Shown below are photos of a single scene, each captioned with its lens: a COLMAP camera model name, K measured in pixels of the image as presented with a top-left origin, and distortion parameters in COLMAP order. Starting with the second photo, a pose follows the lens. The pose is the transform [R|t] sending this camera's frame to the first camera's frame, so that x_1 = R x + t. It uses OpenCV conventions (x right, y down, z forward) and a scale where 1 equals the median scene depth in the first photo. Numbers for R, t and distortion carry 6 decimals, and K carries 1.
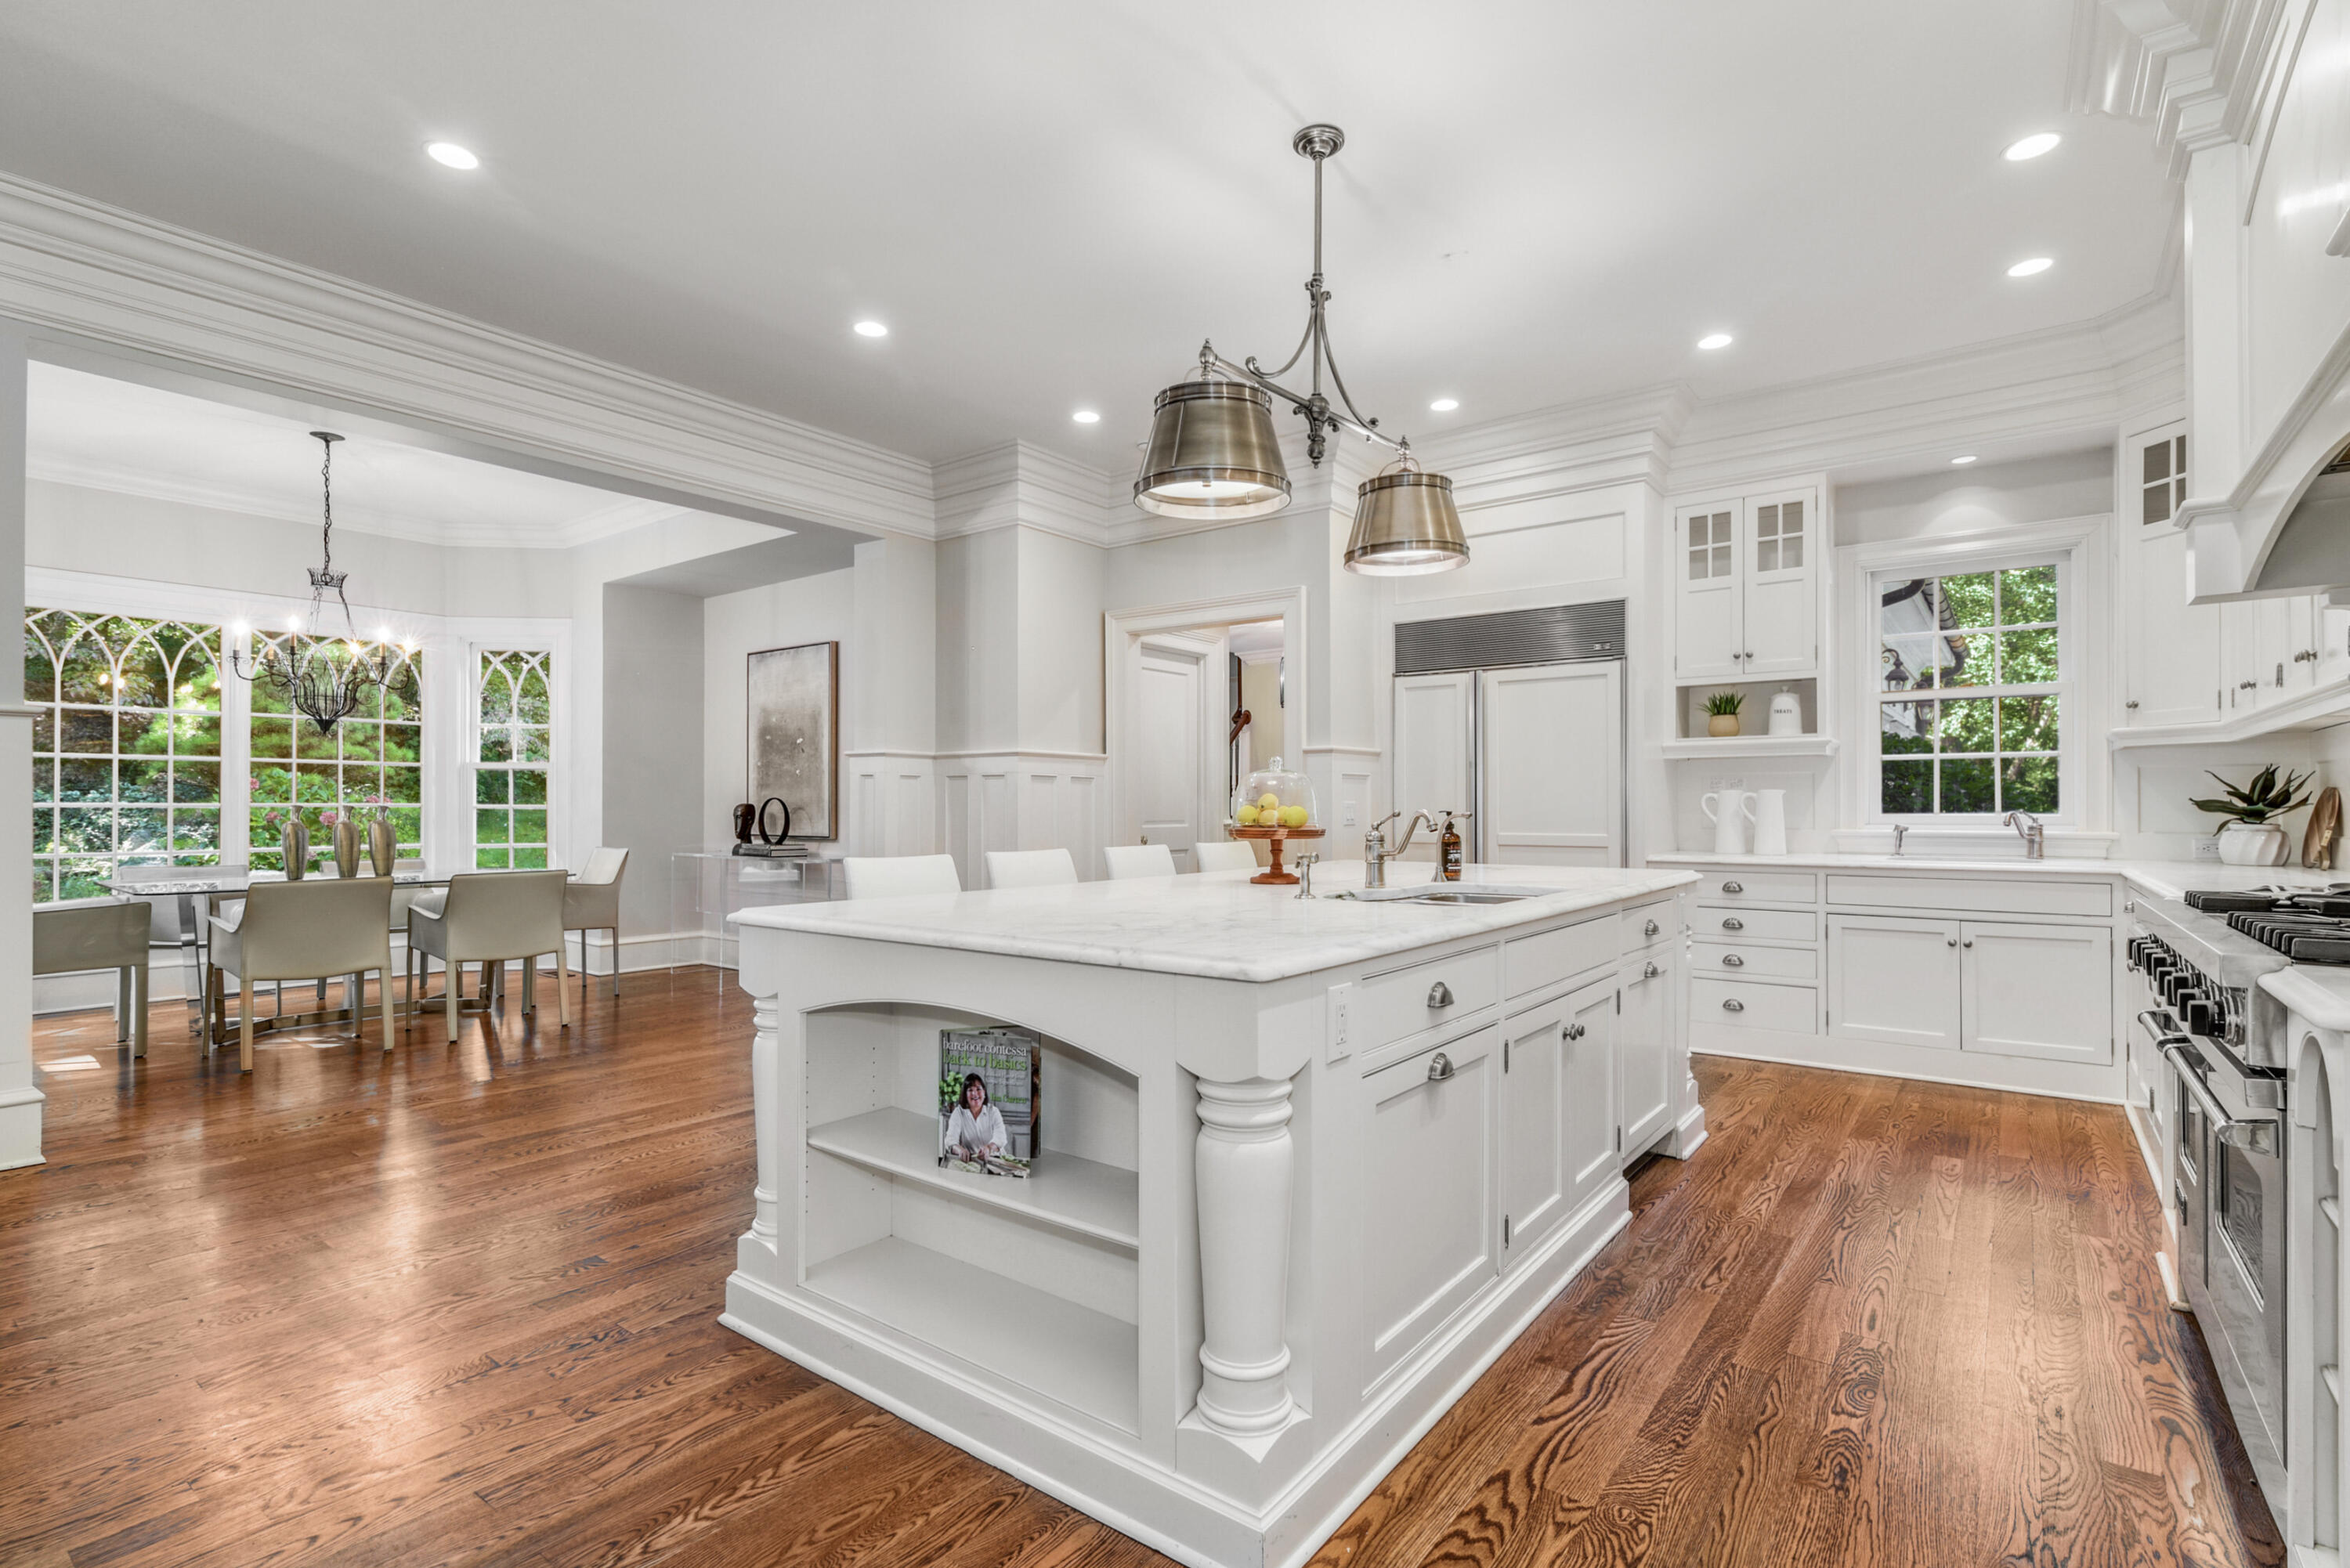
lens RADIAL K [[1099.9, 0, 1152.5], [0, 1099.9, 801.1], [0, 0, 1]] dist [-0.005234, 0.001950]
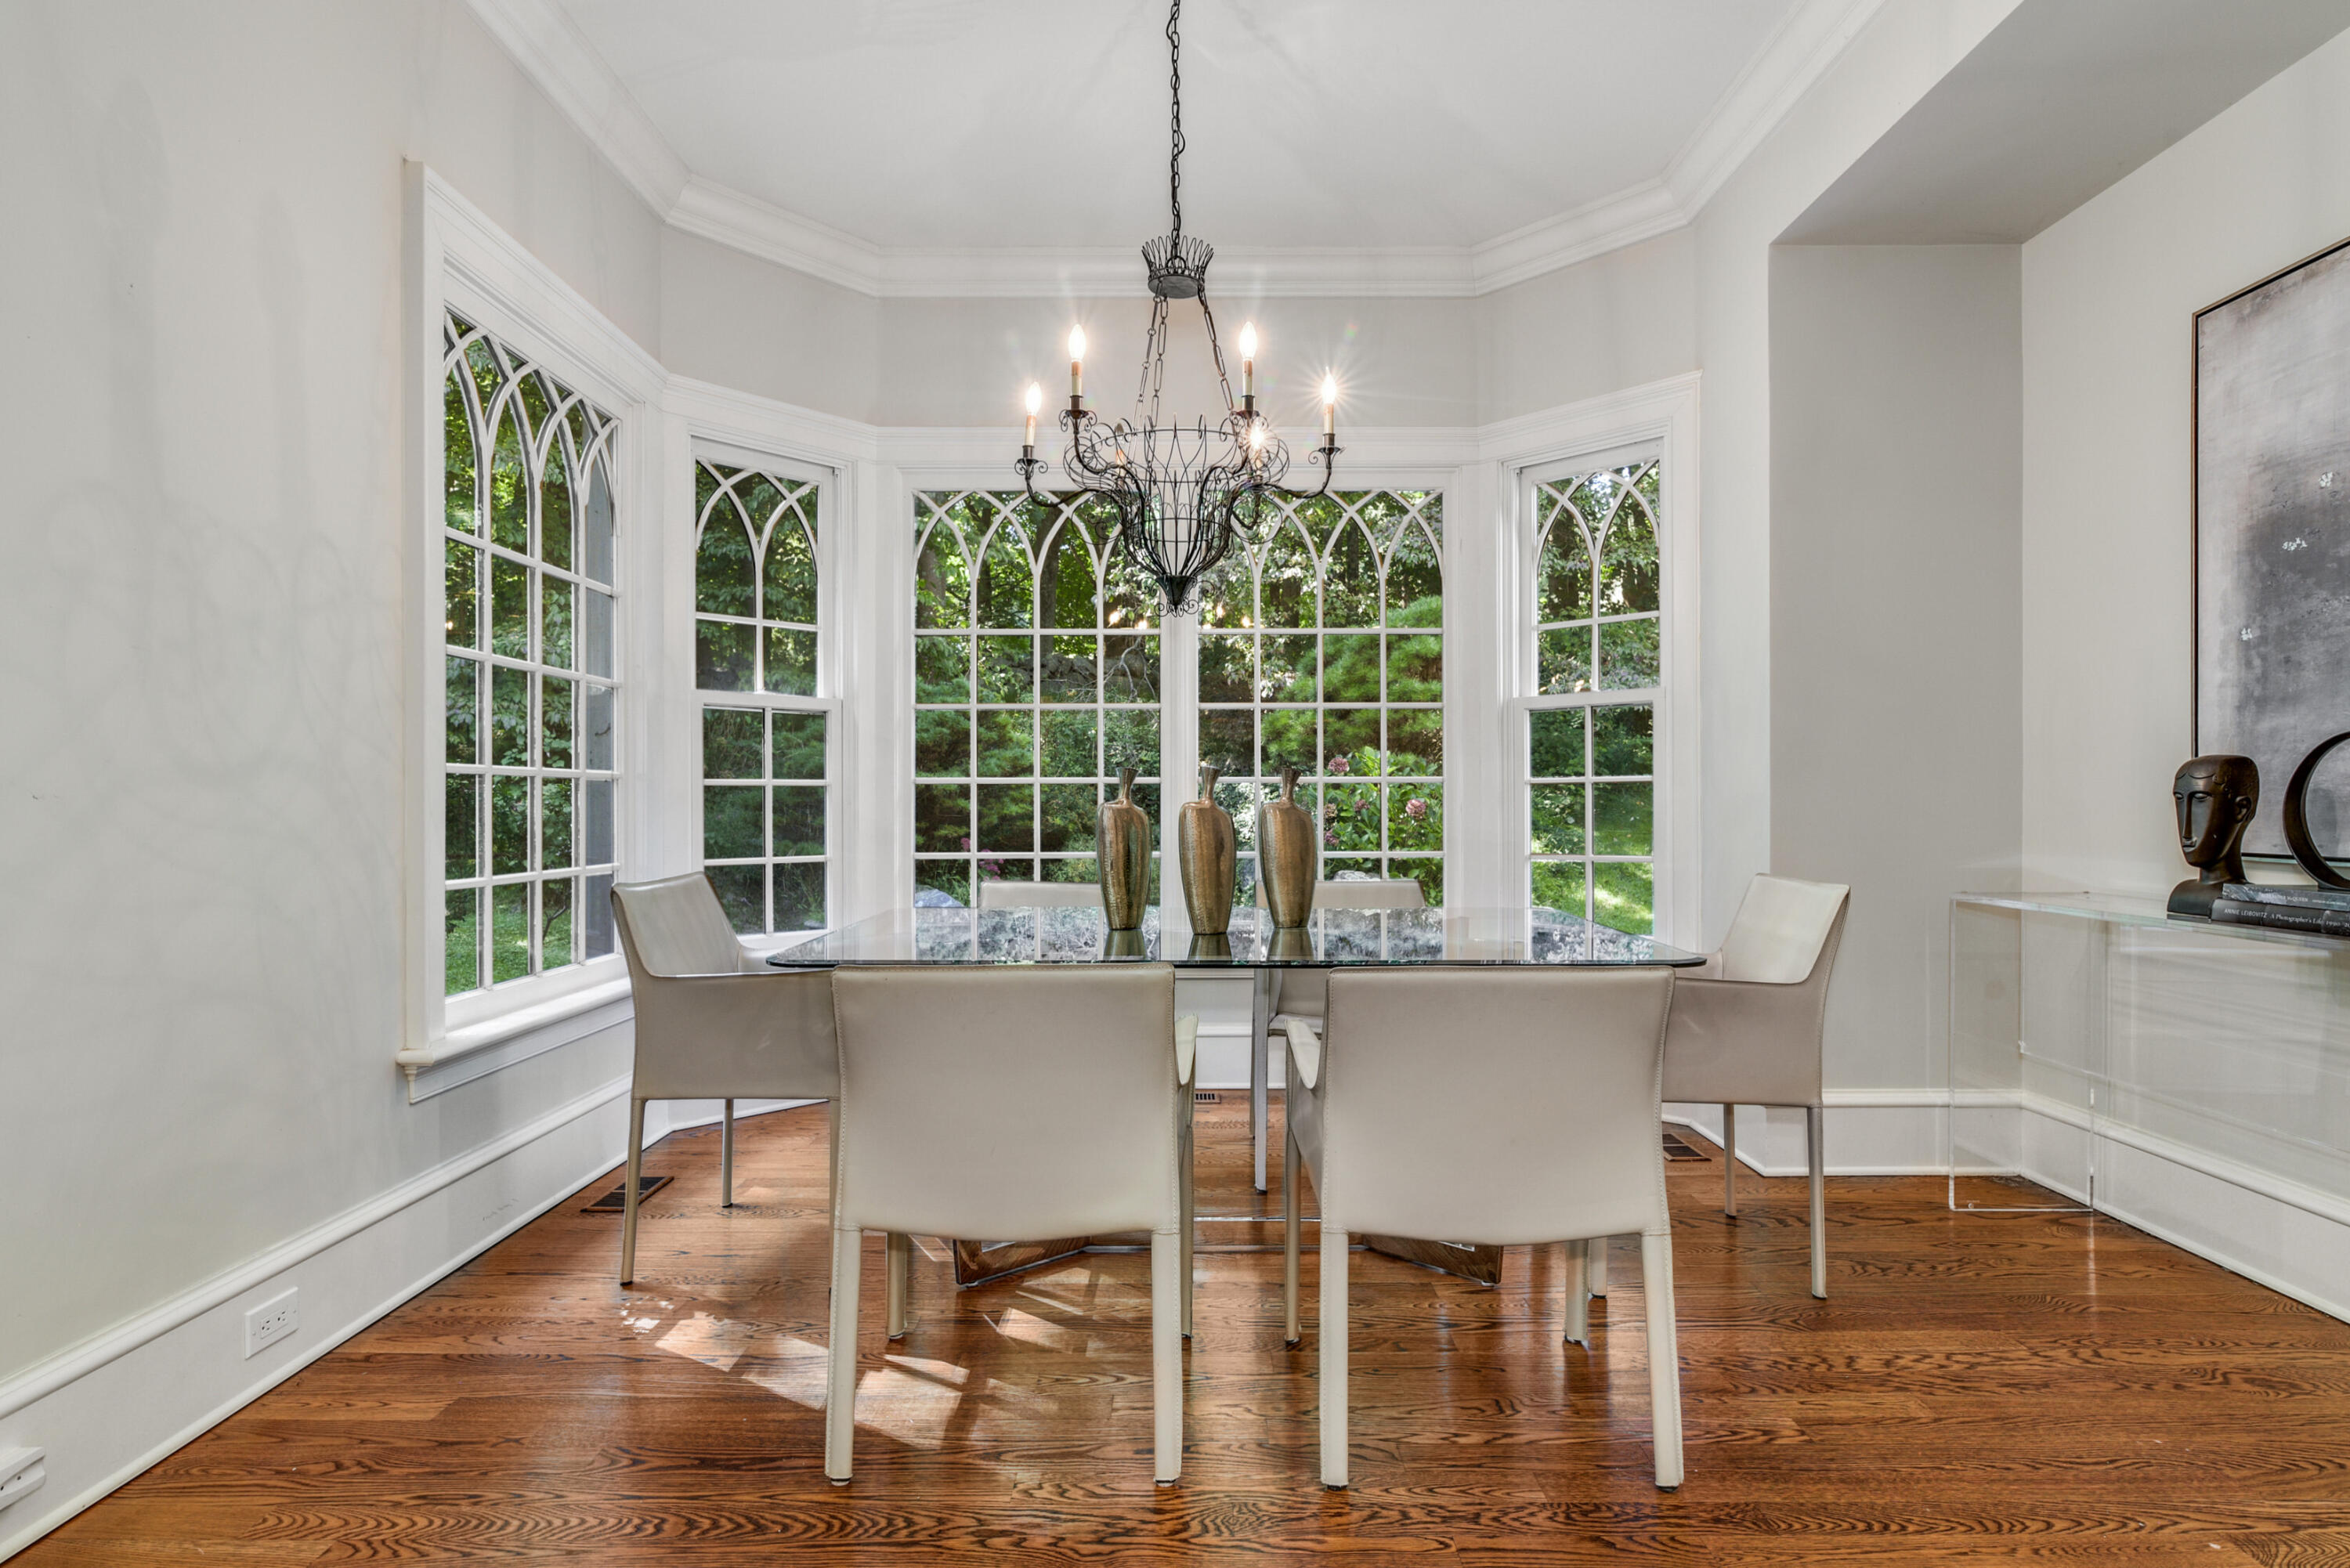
lens RADIAL K [[1193.0, 0, 1193.8], [0, 1193.0, 793.3], [0, 0, 1]] dist [-0.018049, 0.000586]
pose [[0.625116, -0.008411, -0.780486, -0.286618], [0.007031, 0.999962, -0.005144, 0.012542], [0.780500, -0.002272, 0.625152, 0.547796]]
